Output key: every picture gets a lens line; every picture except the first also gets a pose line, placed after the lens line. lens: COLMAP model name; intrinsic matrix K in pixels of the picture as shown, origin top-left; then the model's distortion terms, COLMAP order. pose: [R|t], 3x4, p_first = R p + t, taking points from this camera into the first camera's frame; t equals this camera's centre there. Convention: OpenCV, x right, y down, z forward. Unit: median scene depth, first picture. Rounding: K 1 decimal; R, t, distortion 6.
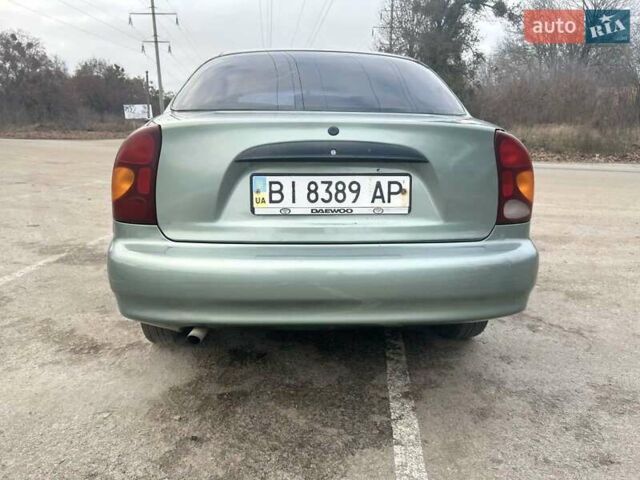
lens RADIAL K [[521.0, 0, 332.1], [0, 521.0, 240.3], [0, 0, 1]] dist [0.009775, 0.000041]
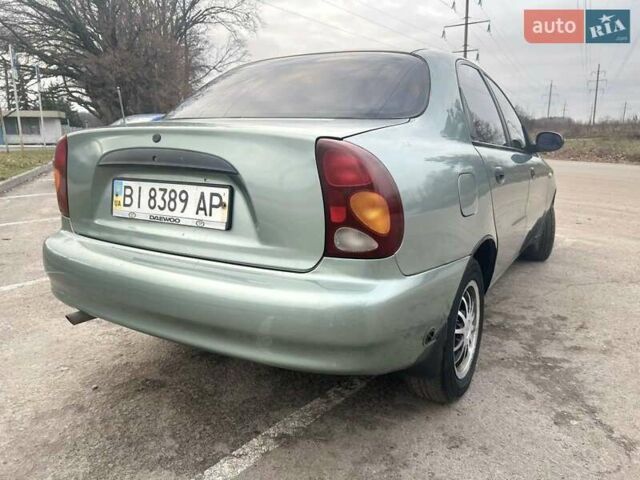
lens RADIAL K [[521.0, 0, 332.1], [0, 521.0, 240.3], [0, 0, 1]] dist [0.009775, 0.000041]
pose [[0.809005, 0.114896, -0.576463, 0.817360], [-0.122893, 0.992098, 0.025270, -0.079321], [0.574811, 0.050400, 0.816733, 0.375543]]
